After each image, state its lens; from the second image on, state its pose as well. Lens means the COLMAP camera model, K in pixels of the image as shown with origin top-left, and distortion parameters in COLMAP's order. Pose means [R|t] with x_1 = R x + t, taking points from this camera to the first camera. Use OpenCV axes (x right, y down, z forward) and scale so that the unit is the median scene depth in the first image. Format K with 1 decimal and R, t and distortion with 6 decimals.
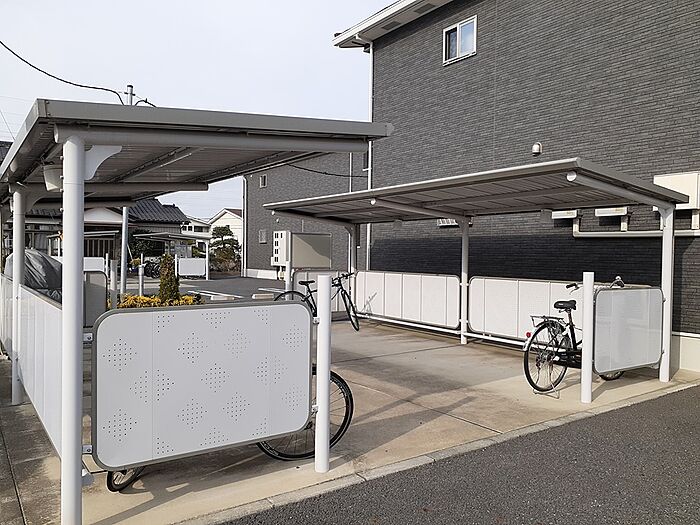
lens RADIAL K [[559.0, 0, 347.8], [0, 559.0, 265.0], [0, 0, 1]] dist [0.030735, -0.027342]
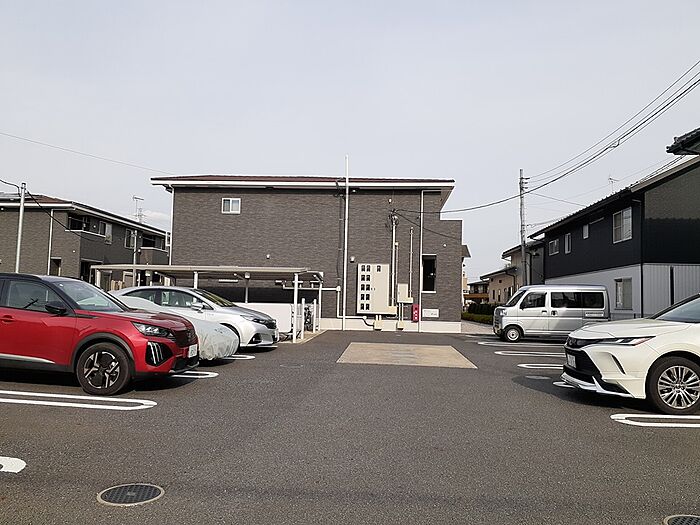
lens RADIAL K [[559.0, 0, 317.6], [0, 559.0, 279.9], [0, 0, 1]] dist [0.030735, -0.027342]
pose [[0.655058, 0.032026, 0.754900, -1.978291], [-0.000167, 0.999107, -0.042241, 0.032509], [-0.755579, 0.027544, 0.654478, -1.233809]]
